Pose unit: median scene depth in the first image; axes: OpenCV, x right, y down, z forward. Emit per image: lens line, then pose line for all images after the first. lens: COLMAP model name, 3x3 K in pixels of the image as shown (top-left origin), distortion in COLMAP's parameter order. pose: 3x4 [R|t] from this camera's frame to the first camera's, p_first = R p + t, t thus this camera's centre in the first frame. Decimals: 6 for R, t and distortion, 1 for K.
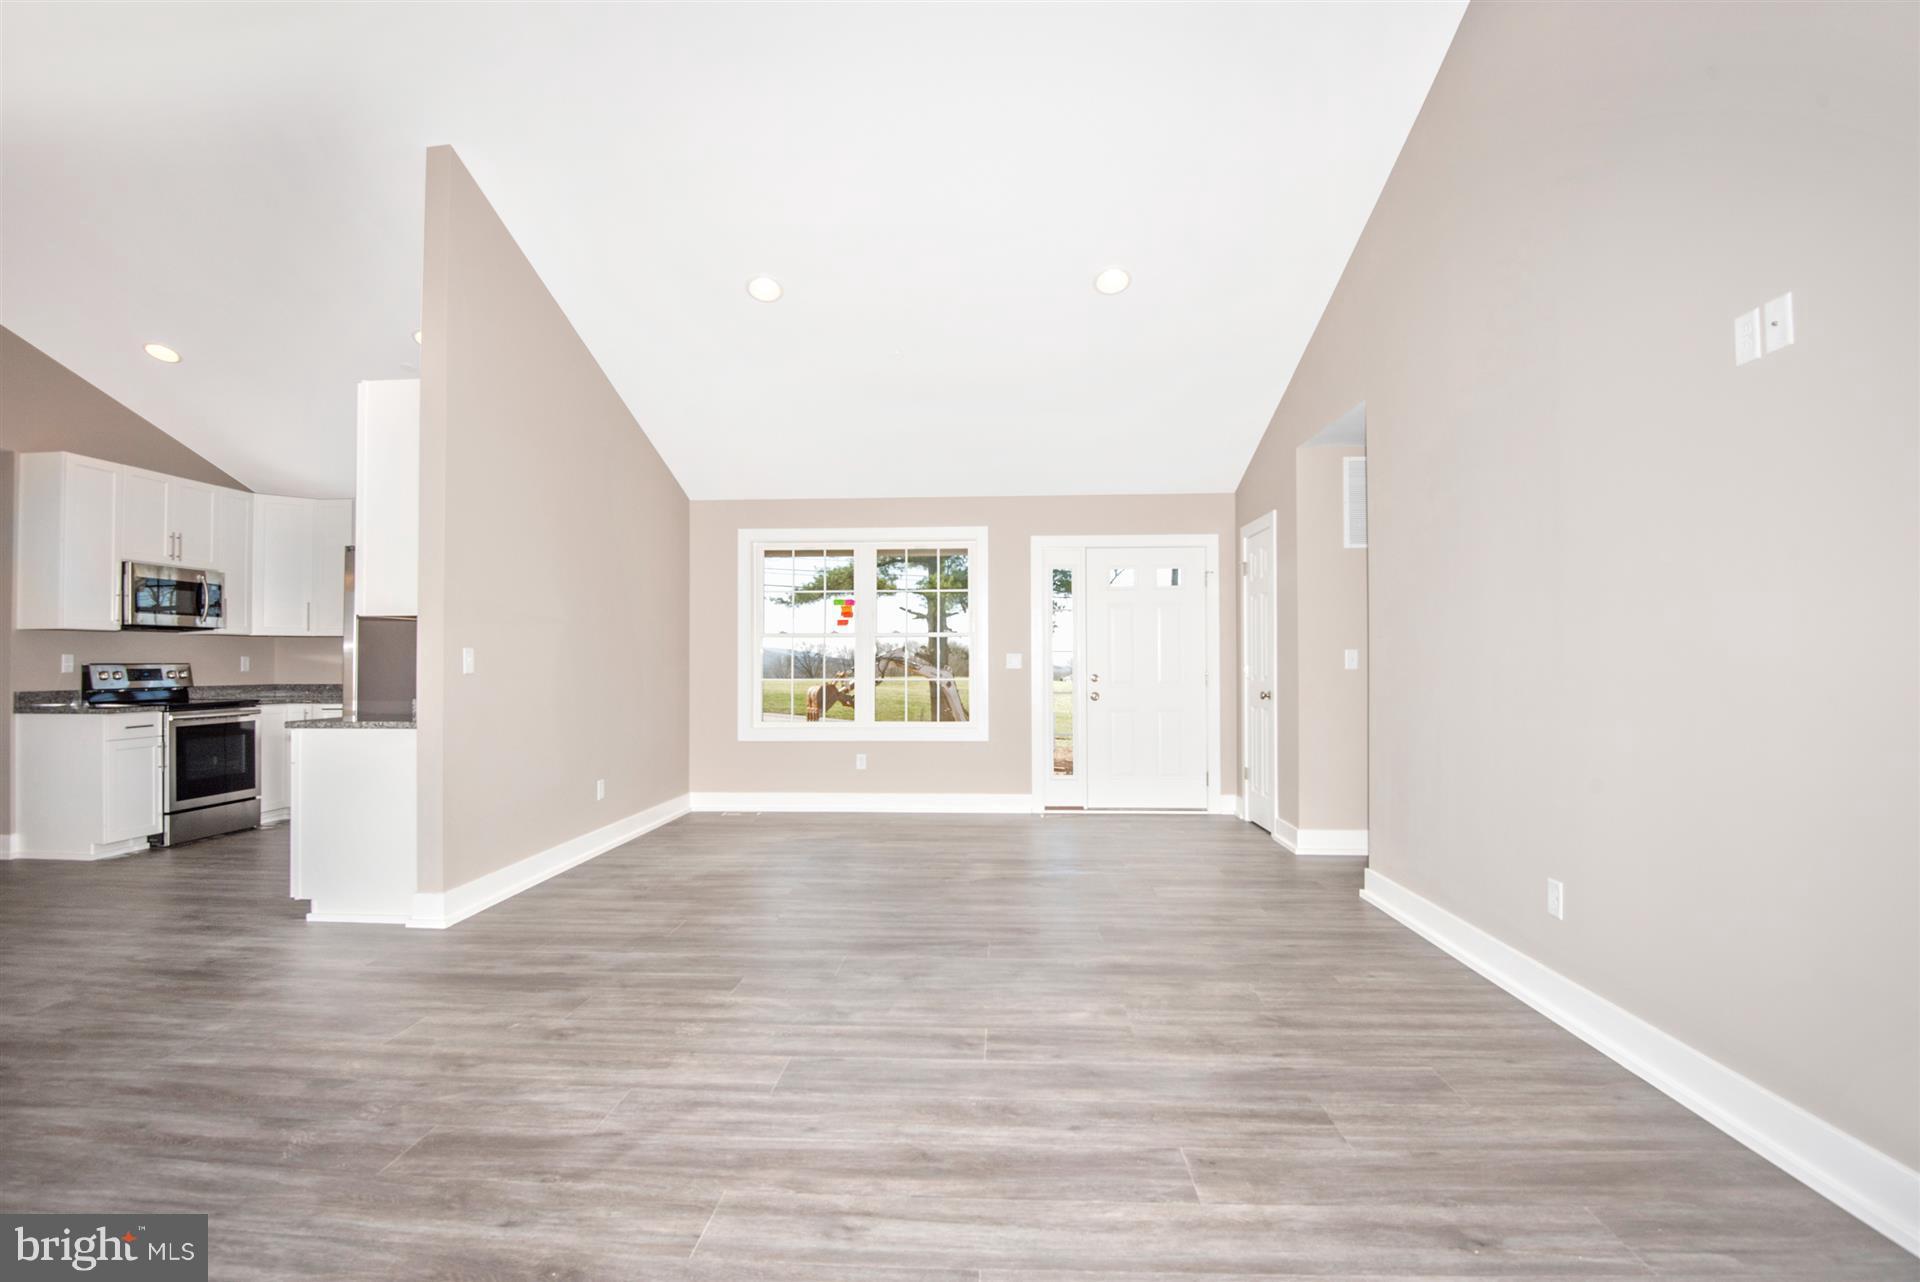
lens RADIAL K [[906.4, 0, 952.4], [0, 906.4, 648.6], [0, 0, 1]] dist [-0.004750, -0.017758]
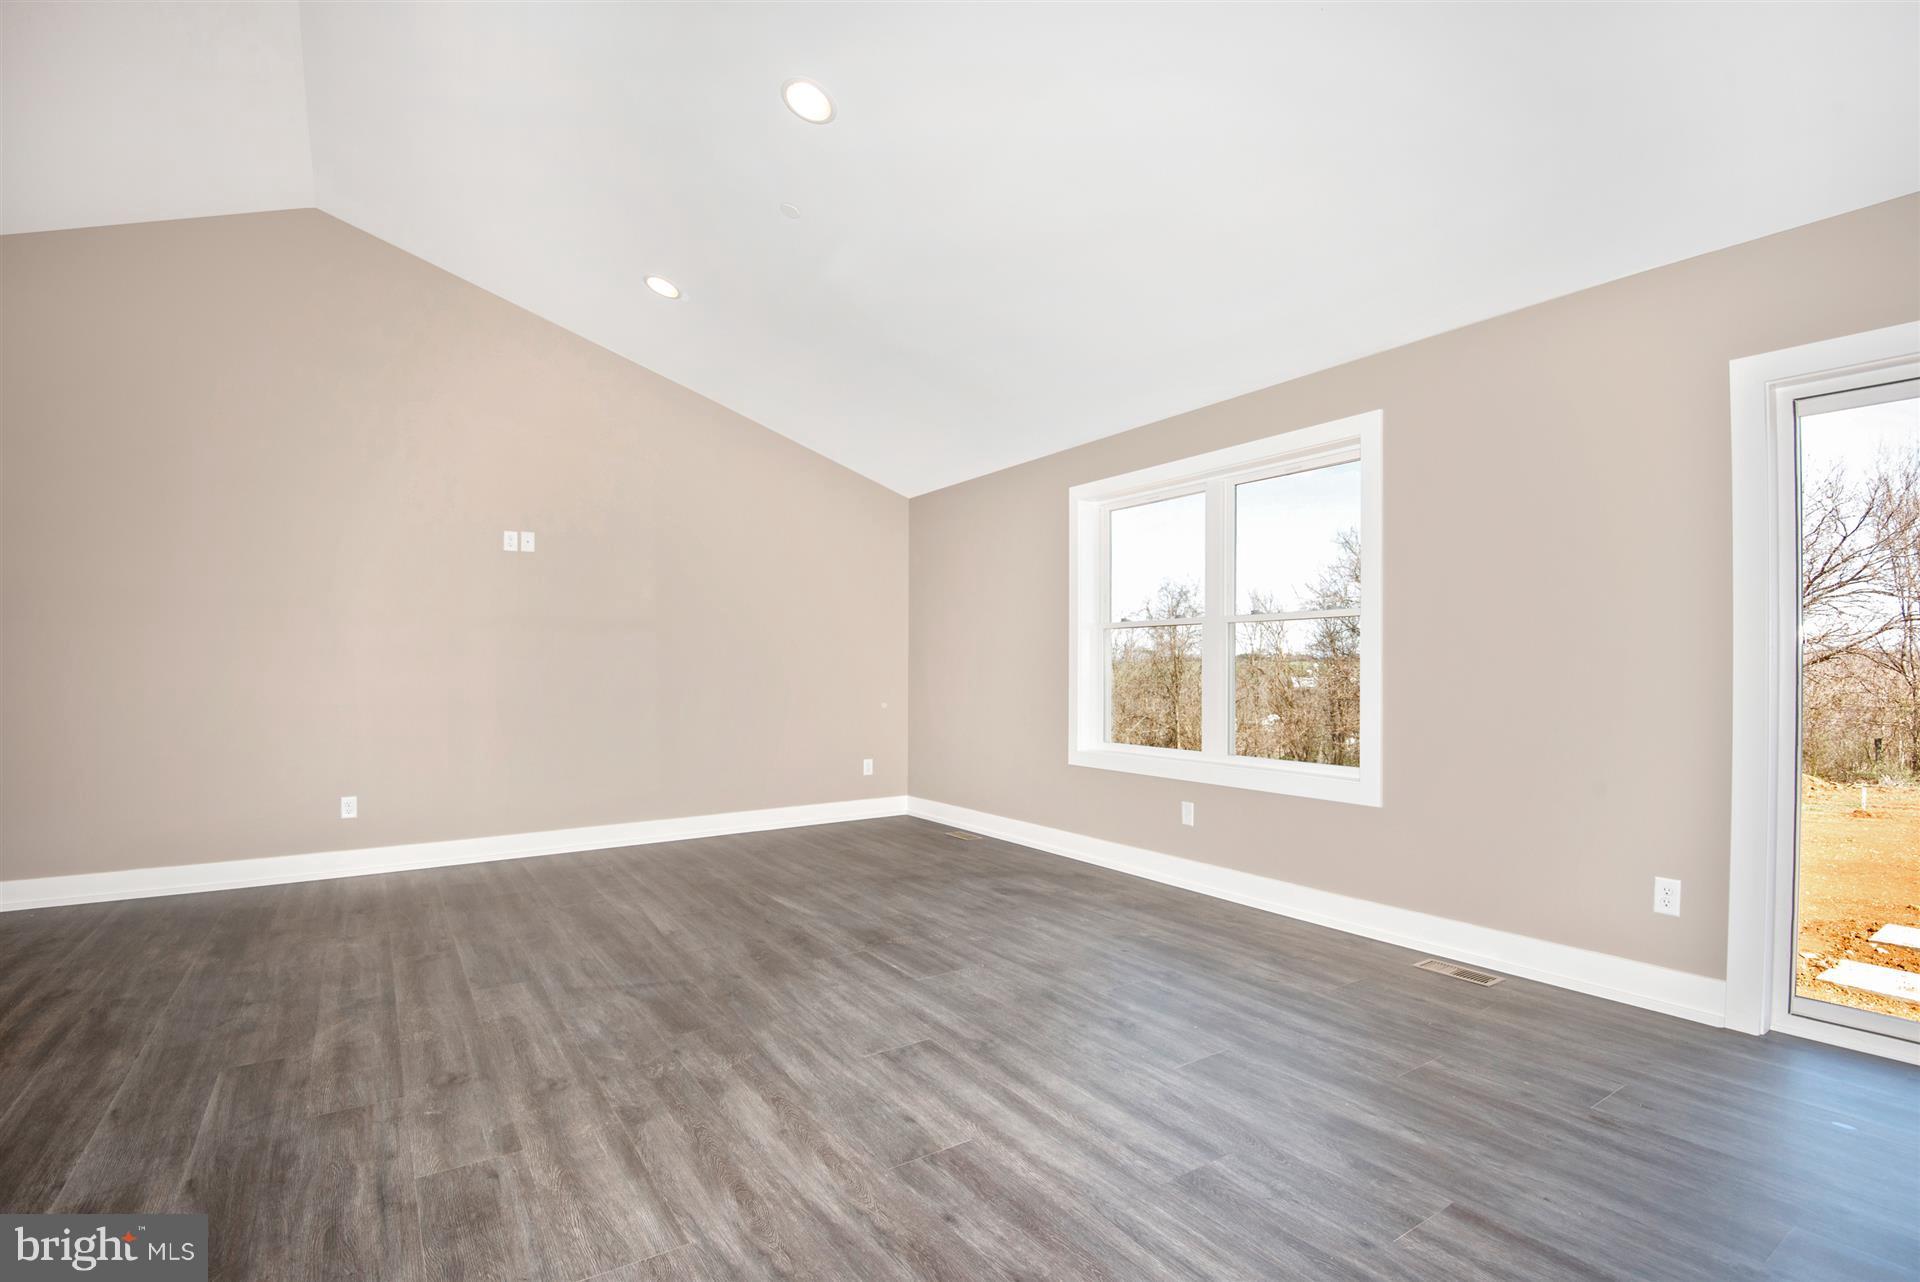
lens RADIAL K [[905.0, 0, 960.6], [0, 905.0, 651.7], [0, 0, 1]] dist [-0.001879, -0.026473]
pose [[-0.599678, 0.020707, 0.799974, -0.719694], [-0.002560, 0.999610, -0.027794, 0.014365], [-0.800238, -0.018716, -0.599391, 0.563897]]
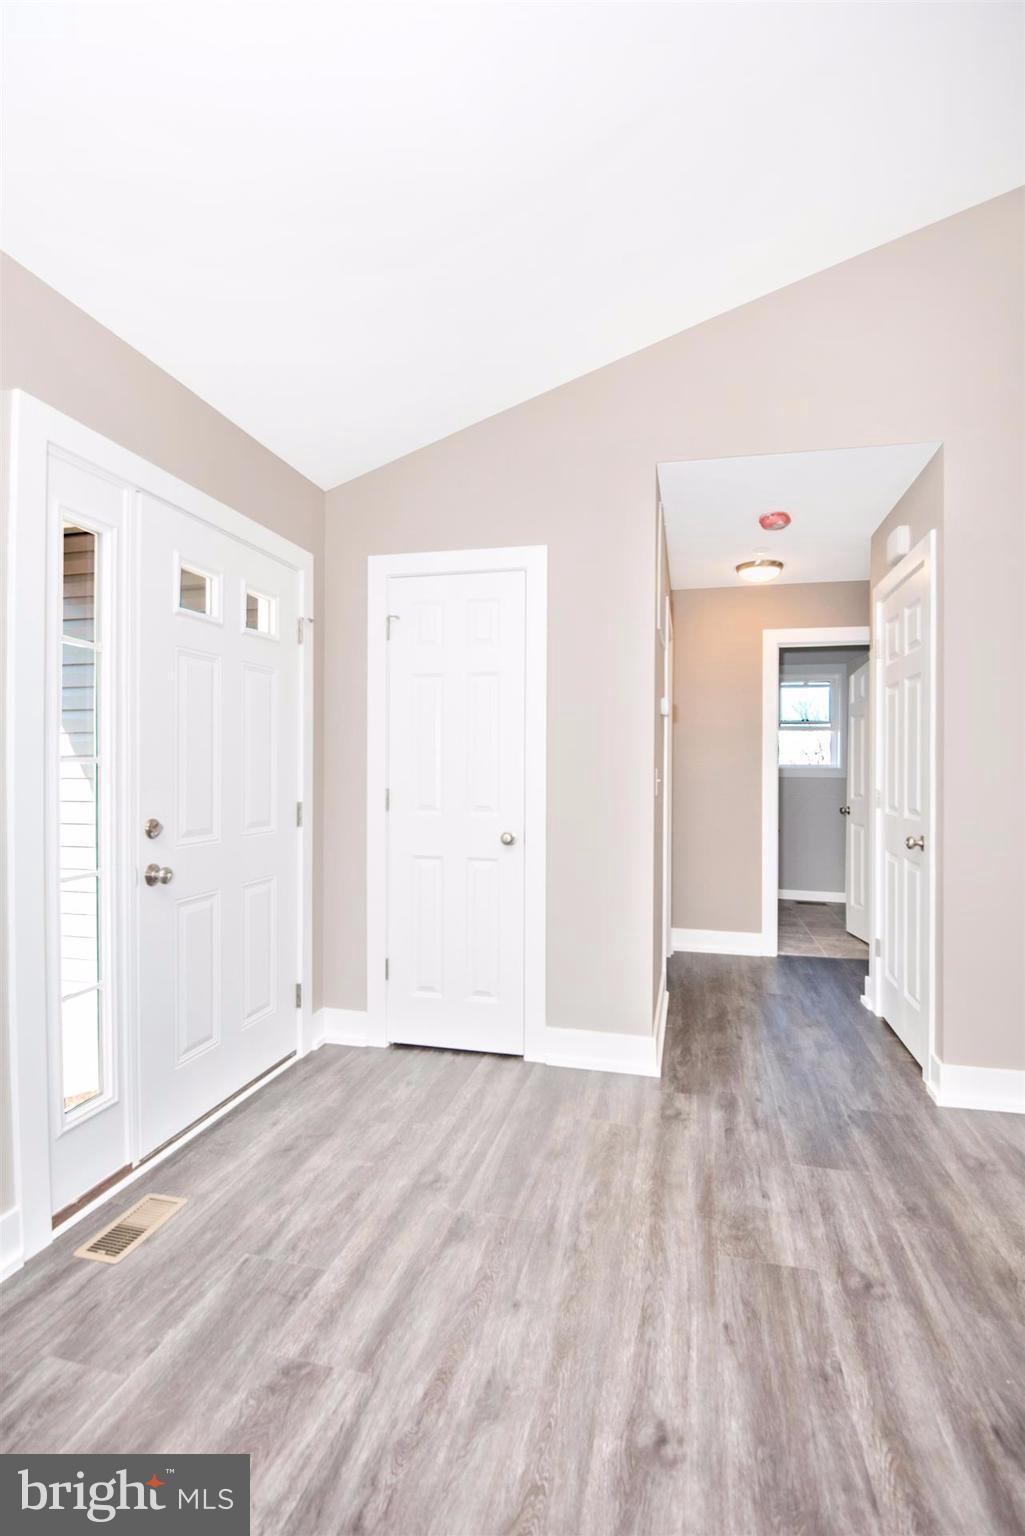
lens RADIAL K [[731.6, 0, 507.1], [0, 731.6, 769.8], [0, 0, 1]] dist [-0.002634, -0.018868]
pose [[0.183442, 0.003345, 0.983025, -0.157133], [-0.018714, 0.999825, 0.000090, 0.004878], [-0.982852, -0.018413, 0.183472, 0.970800]]
